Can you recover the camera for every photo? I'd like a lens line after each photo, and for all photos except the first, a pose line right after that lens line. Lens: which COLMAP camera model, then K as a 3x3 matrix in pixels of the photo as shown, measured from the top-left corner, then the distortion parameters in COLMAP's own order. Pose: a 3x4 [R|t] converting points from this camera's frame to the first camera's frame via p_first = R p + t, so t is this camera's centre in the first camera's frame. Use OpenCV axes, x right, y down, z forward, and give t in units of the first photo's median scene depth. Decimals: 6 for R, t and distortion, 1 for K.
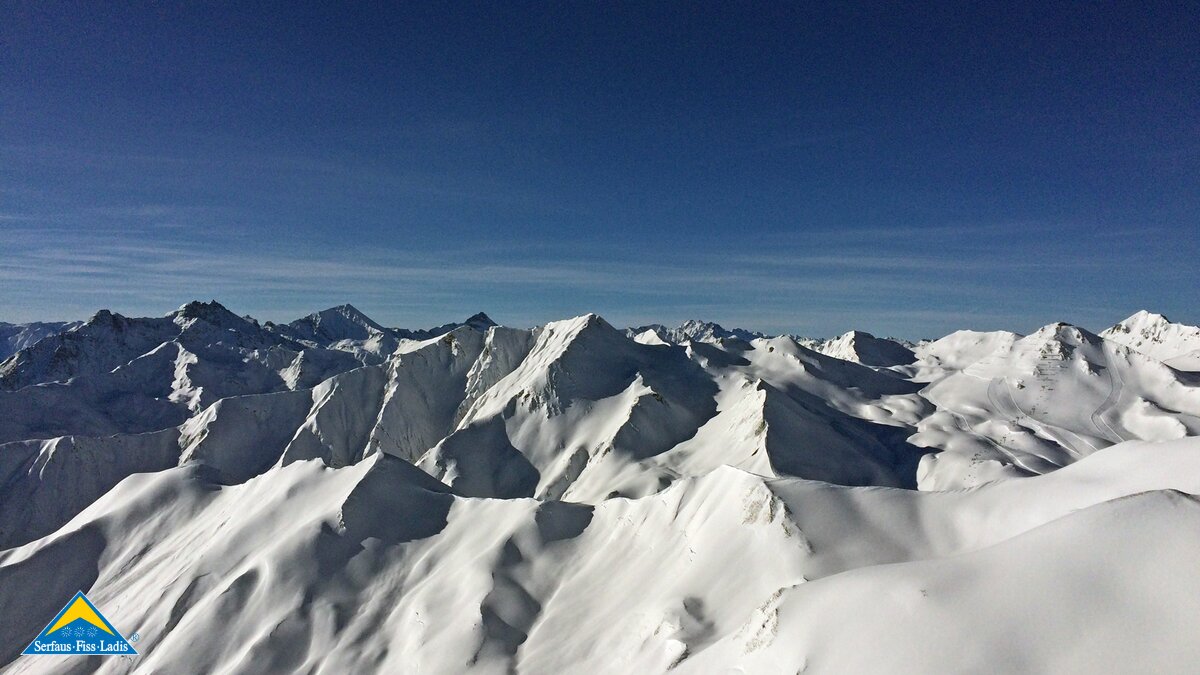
lens RADIAL K [[1023.8, 0, 600.0], [0, 1023.8, 337.5], [0, 0, 1]] dist [0.074100, -0.050543]
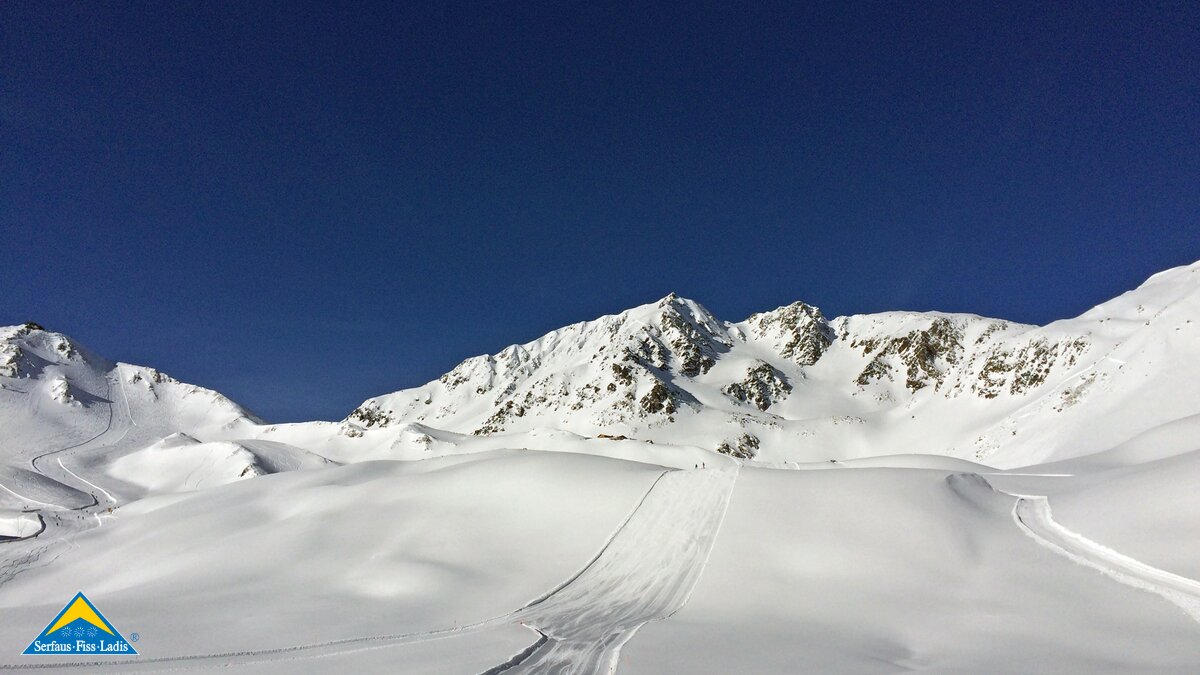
lens RADIAL K [[1012.7, 0, 597.9], [0, 1012.7, 330.3], [0, 0, 1]] dist [0.071991, -0.081646]
pose [[0.671073, 0.206604, 0.712022, 0.293891], [-0.005078, 0.961645, -0.274250, 0.120463], [-0.741374, 0.180427, 0.646383, 0.521471]]
